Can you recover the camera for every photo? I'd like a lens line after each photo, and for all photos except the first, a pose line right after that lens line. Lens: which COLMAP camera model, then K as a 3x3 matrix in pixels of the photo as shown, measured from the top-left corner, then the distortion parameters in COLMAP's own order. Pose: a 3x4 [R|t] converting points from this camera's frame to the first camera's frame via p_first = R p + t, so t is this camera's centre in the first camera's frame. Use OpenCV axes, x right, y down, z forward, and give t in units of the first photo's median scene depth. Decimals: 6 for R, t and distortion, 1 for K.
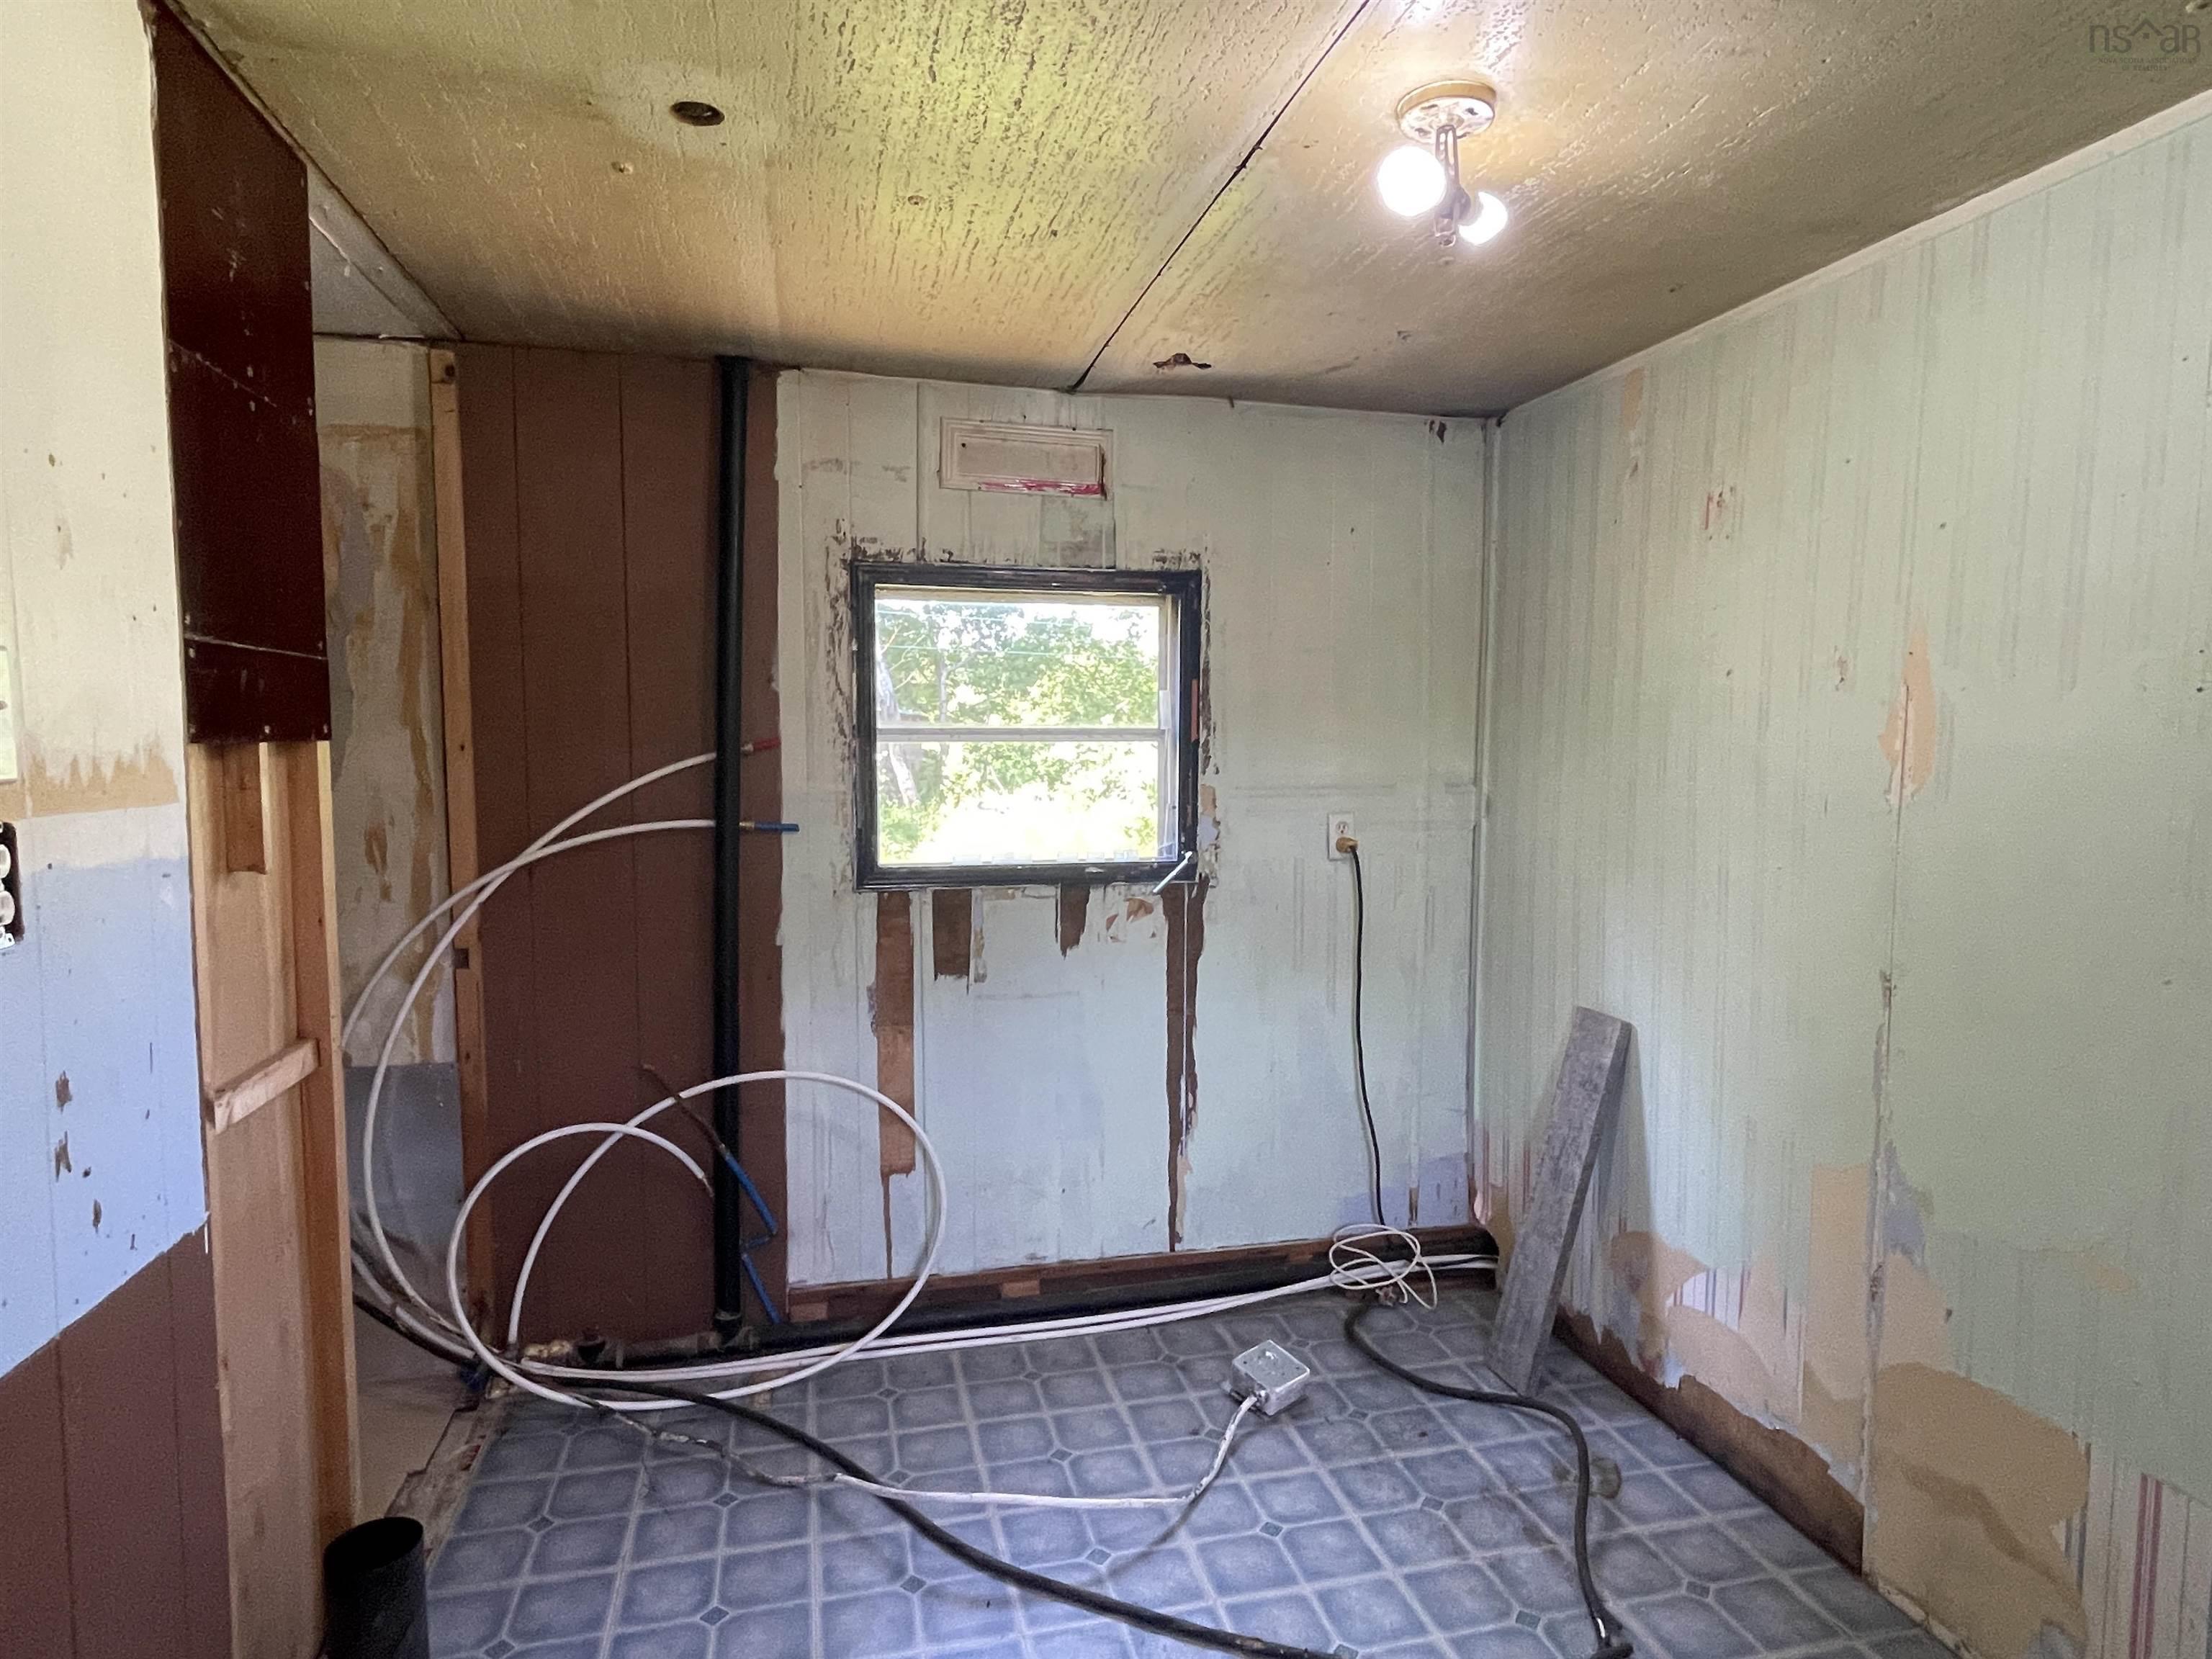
lens RADIAL K [[1229.1, 0, 1109.8], [0, 1229.1, 841.4], [0, 0, 1]] dist [0.000038, -0.003225]
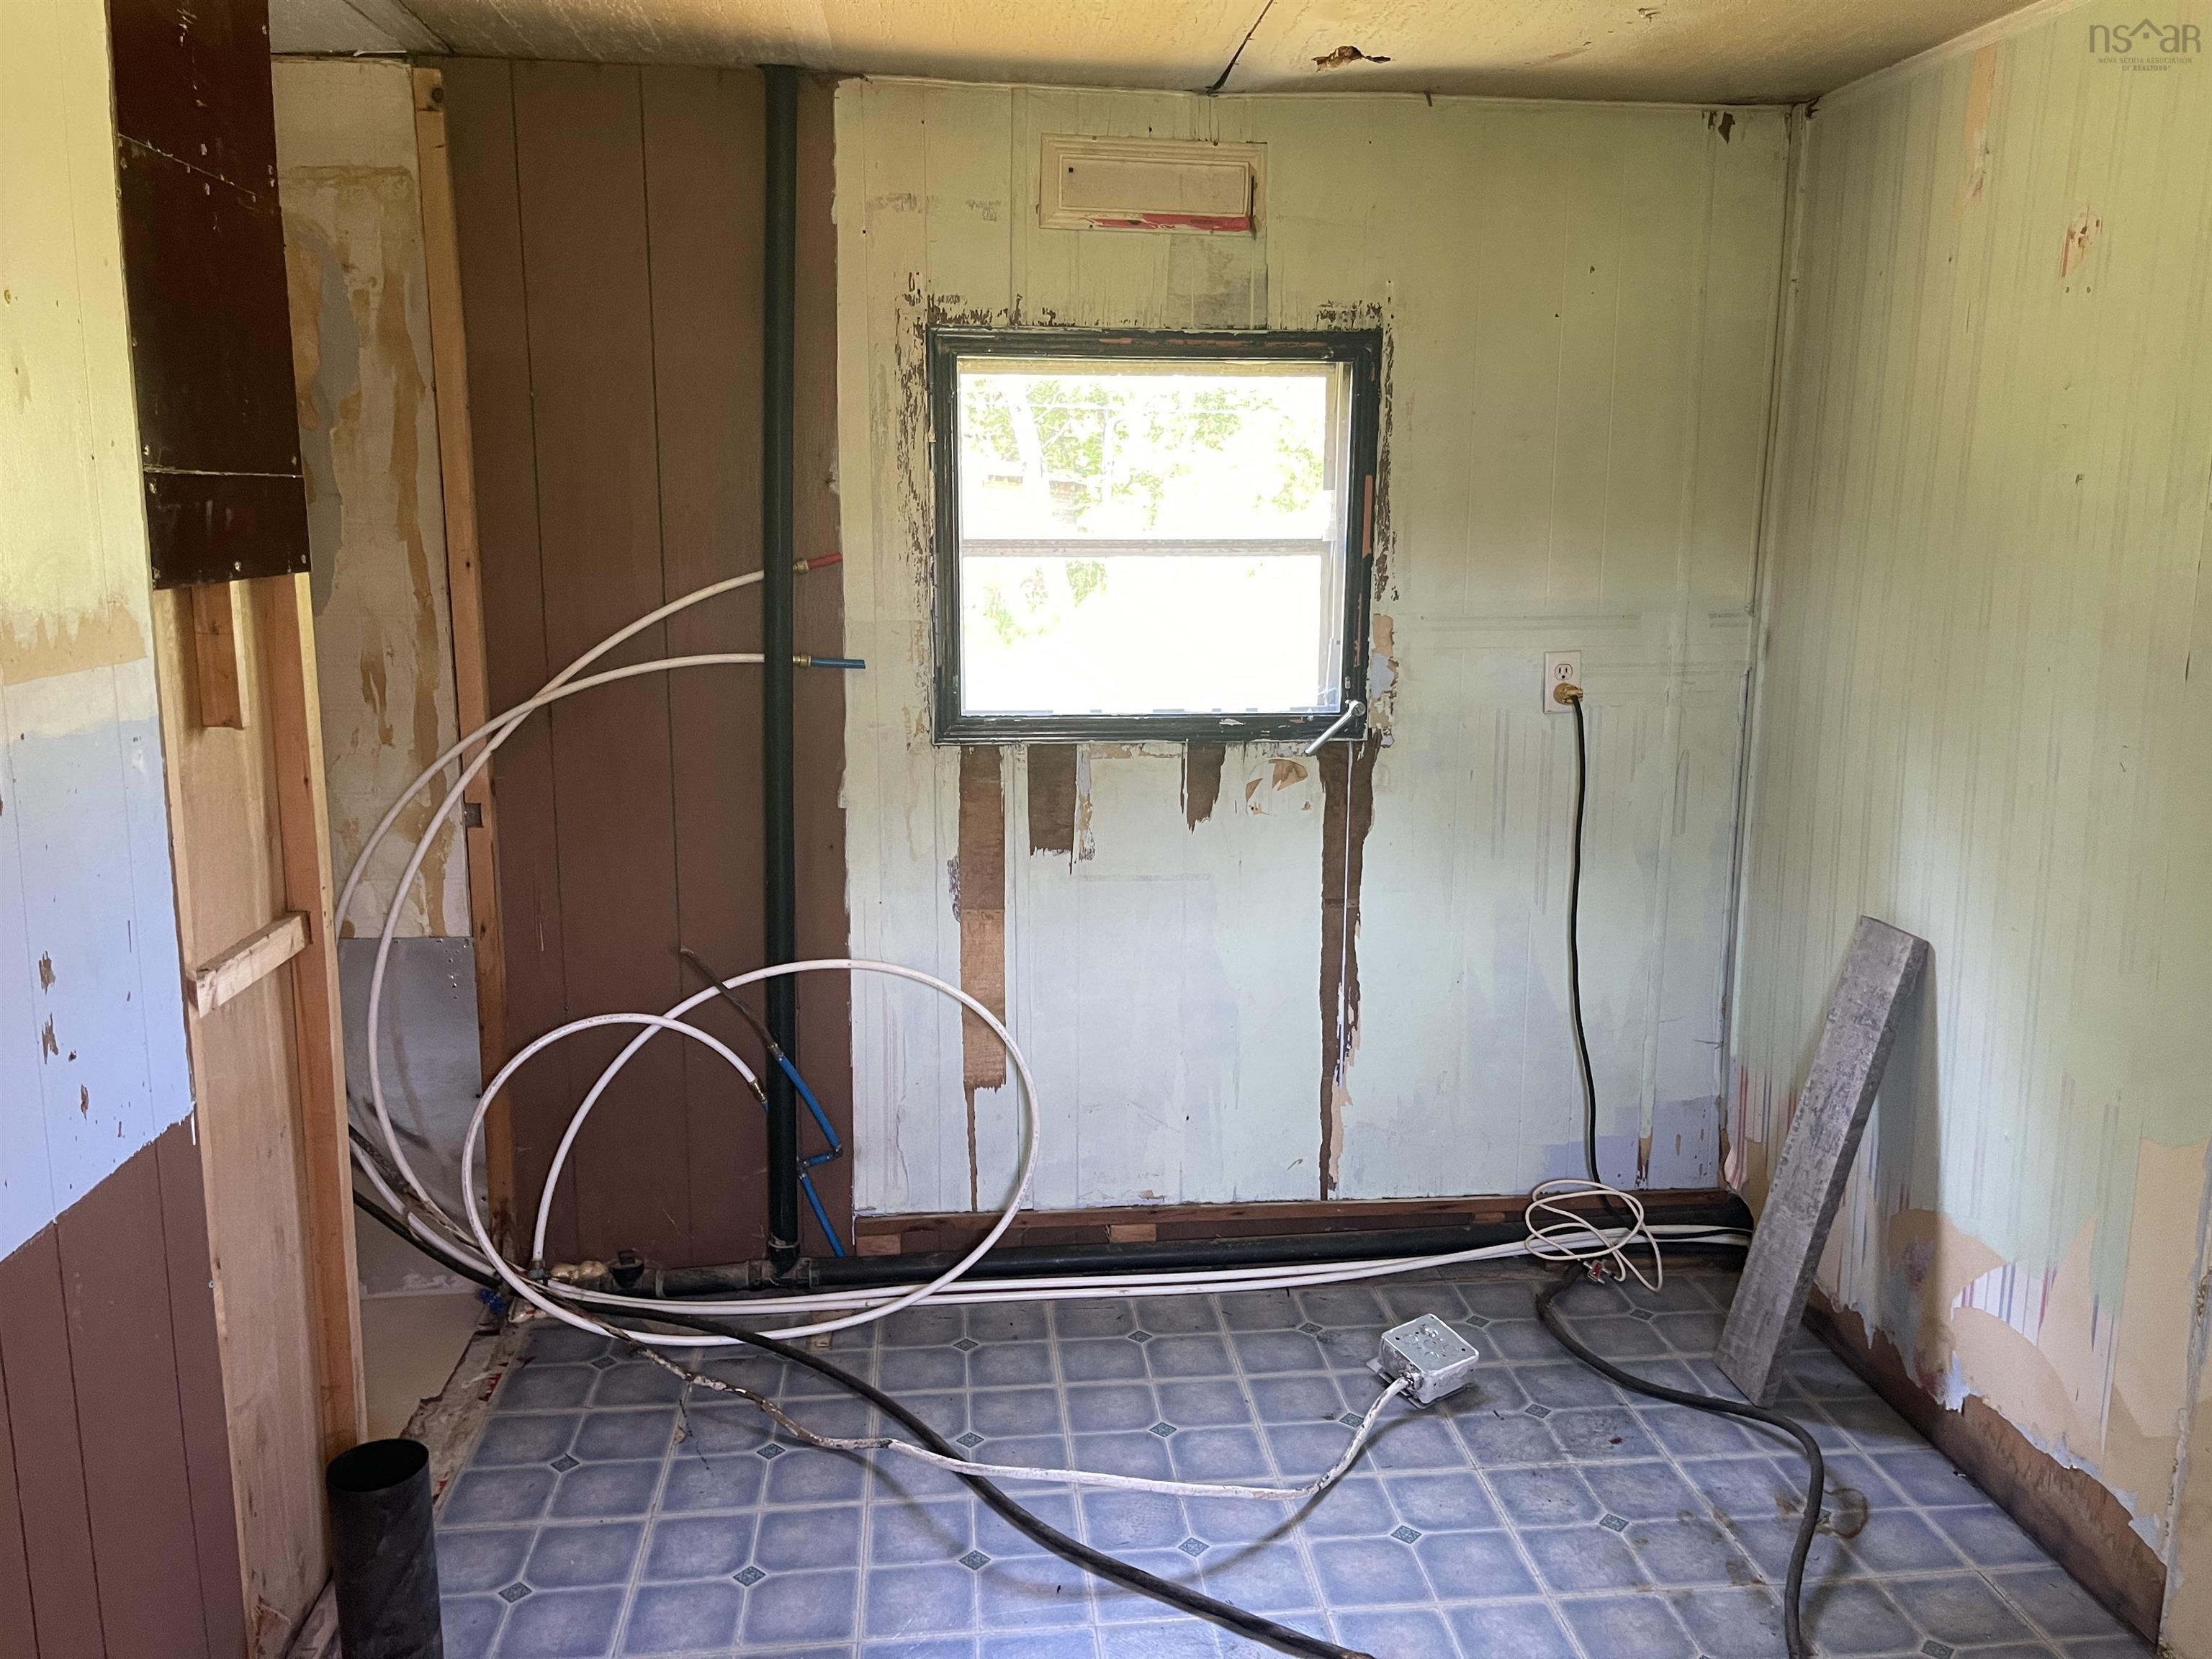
lens RADIAL K [[1672.0, 0, 1133.4], [0, 1672.0, 799.9], [0, 0, 1]] dist [0.059448, -0.072206]
pose [[0.991410, 0.025388, -0.128304, 0.070211], [-0.013369, 0.995512, 0.093688, -0.029538], [0.130107, -0.091167, 0.987300, -0.081748]]
